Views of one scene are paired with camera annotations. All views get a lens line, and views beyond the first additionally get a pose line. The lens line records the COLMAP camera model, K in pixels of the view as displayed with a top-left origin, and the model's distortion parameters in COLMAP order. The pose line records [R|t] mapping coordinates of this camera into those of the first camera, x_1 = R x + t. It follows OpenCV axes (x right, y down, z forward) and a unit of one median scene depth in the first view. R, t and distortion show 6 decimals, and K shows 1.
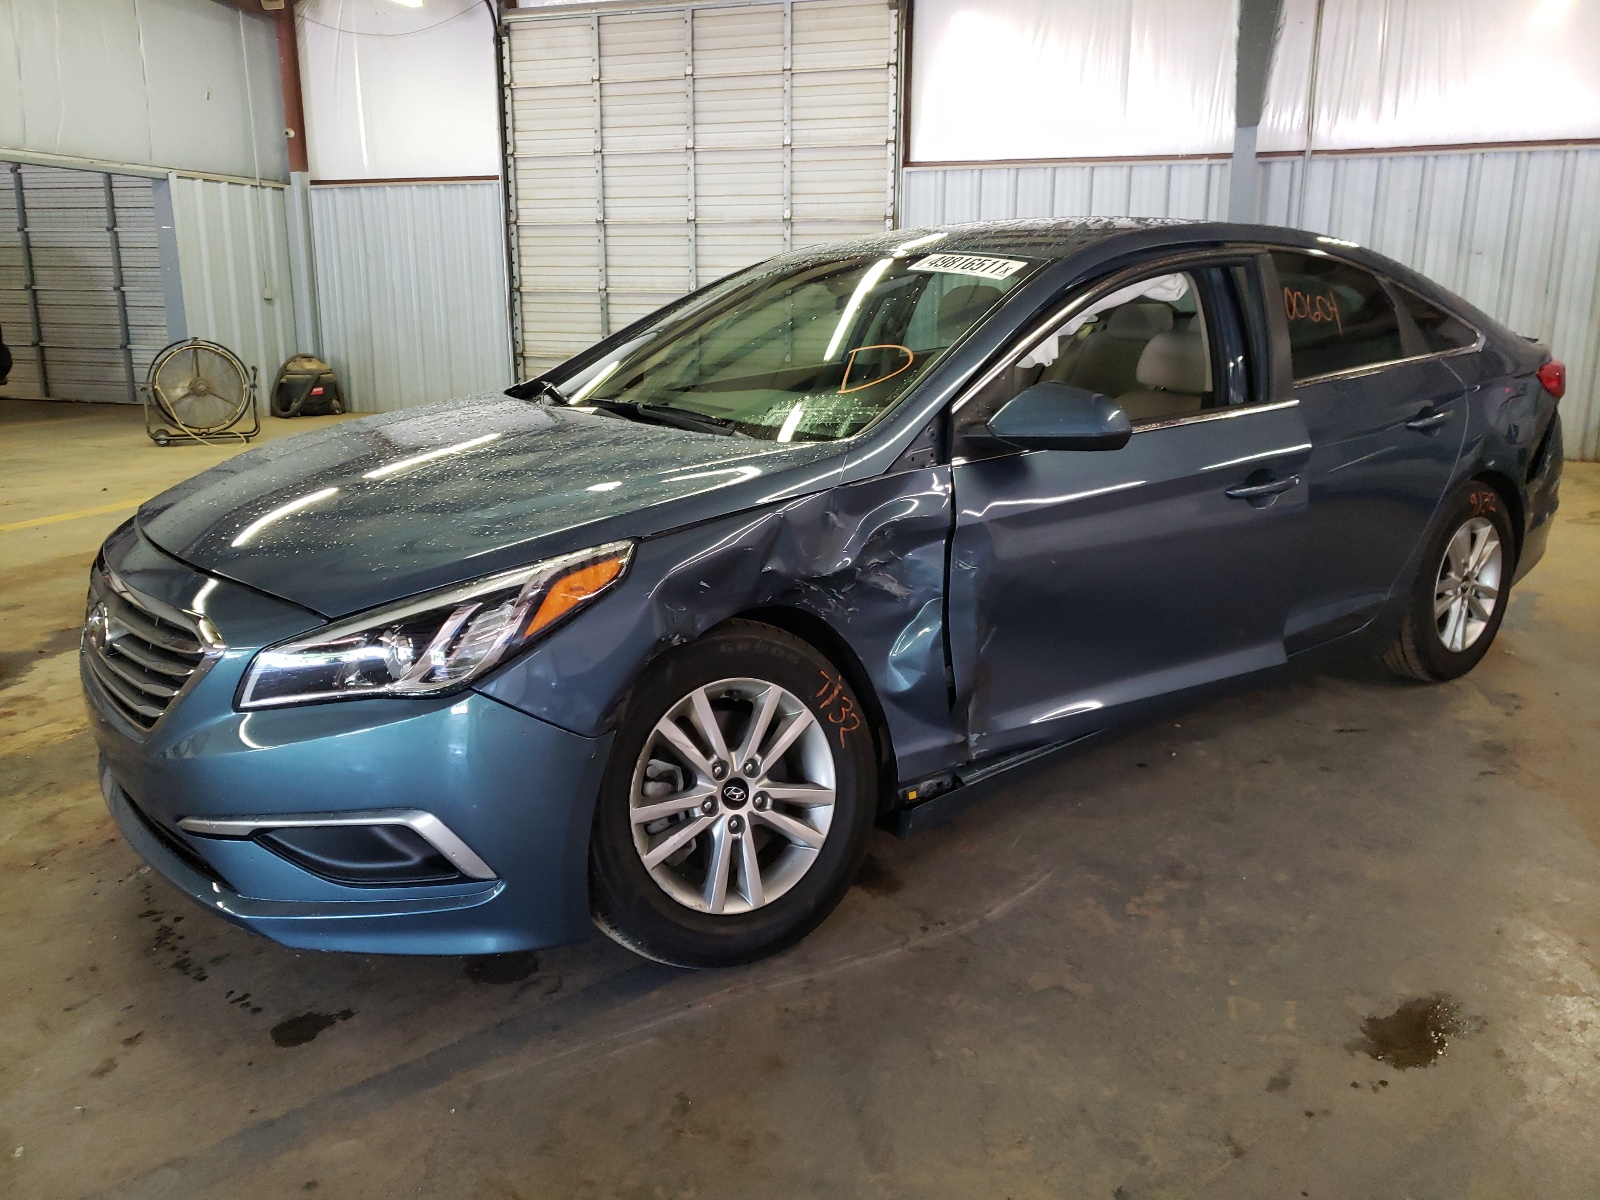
lens RADIAL K [[1236.2, 0, 799.4], [0, 1236.2, 586.4], [0, 0, 1]] dist [0.009307, 0.020604]
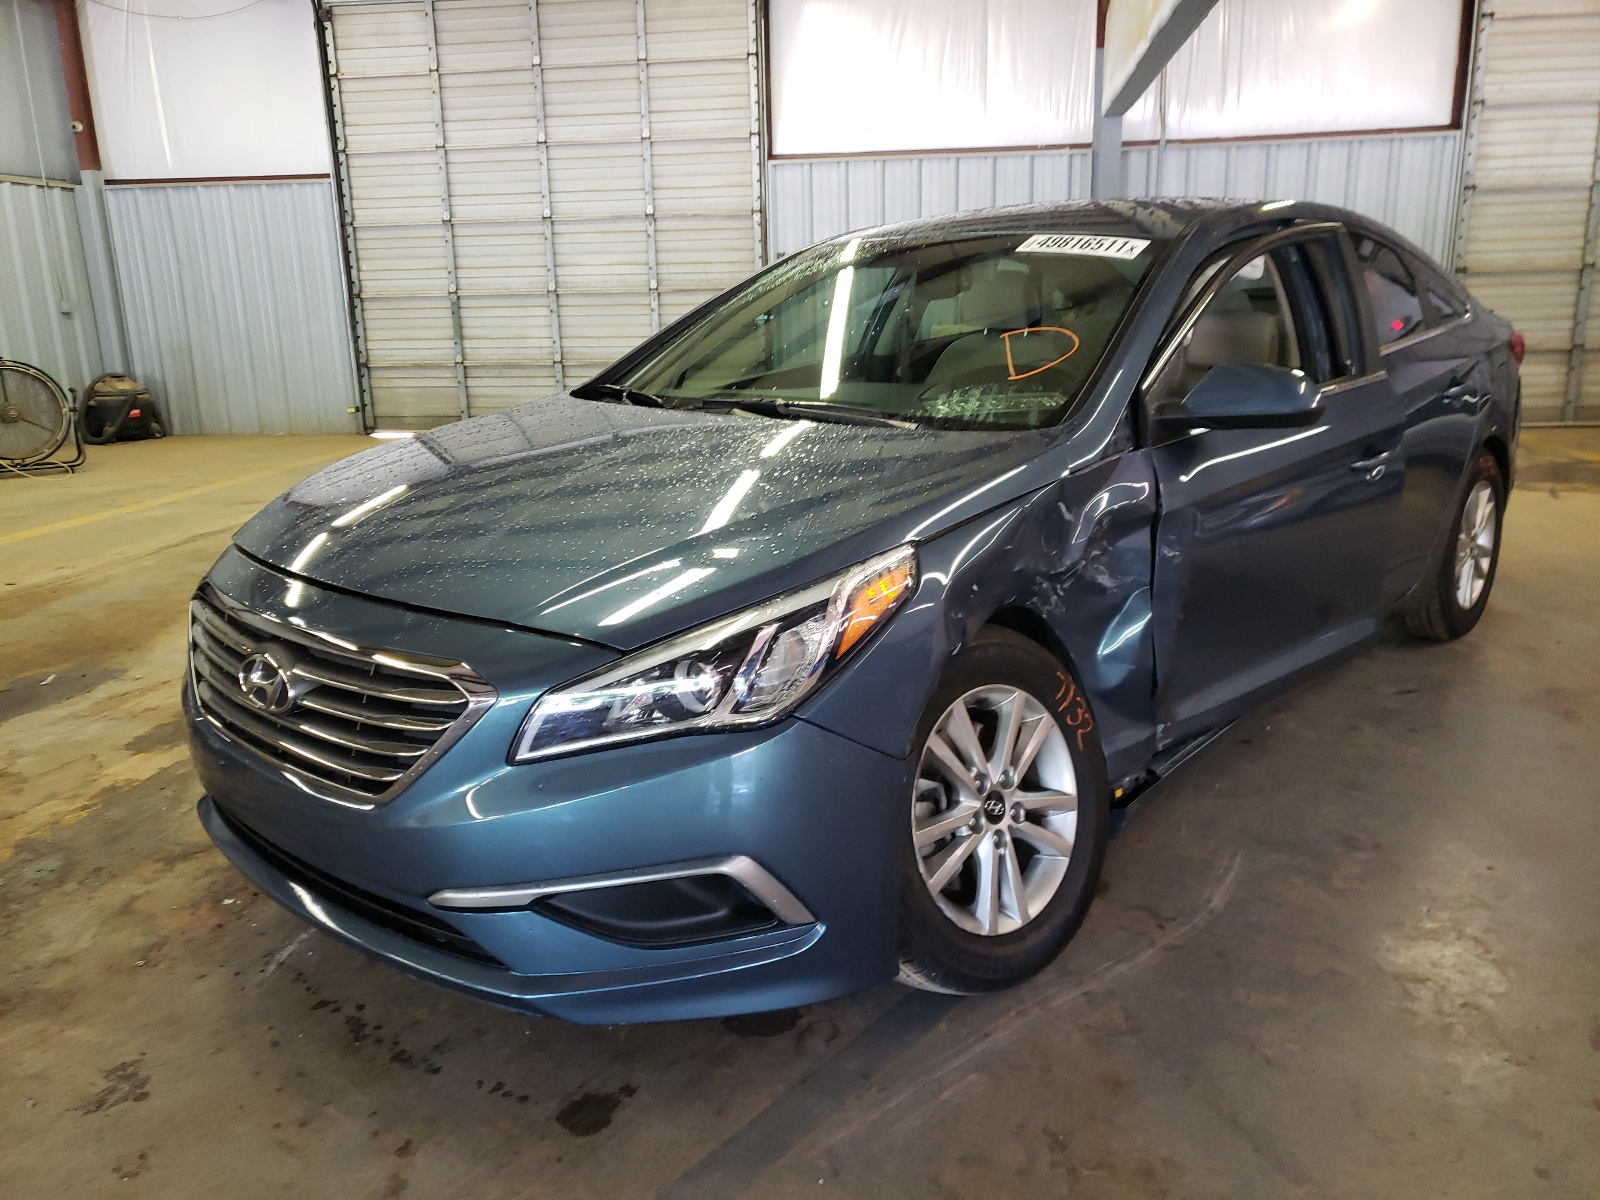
lens RADIAL K [[1236.2, 0, 801.8], [0, 1236.2, 609.3], [0, 0, 1]] dist [0.009307, 0.020604]
pose [[0.984600, -0.067813, 0.161132, -0.247184], [0.064947, 0.997624, 0.022995, -0.010748], [-0.162308, -0.012176, 0.986665, 0.066197]]
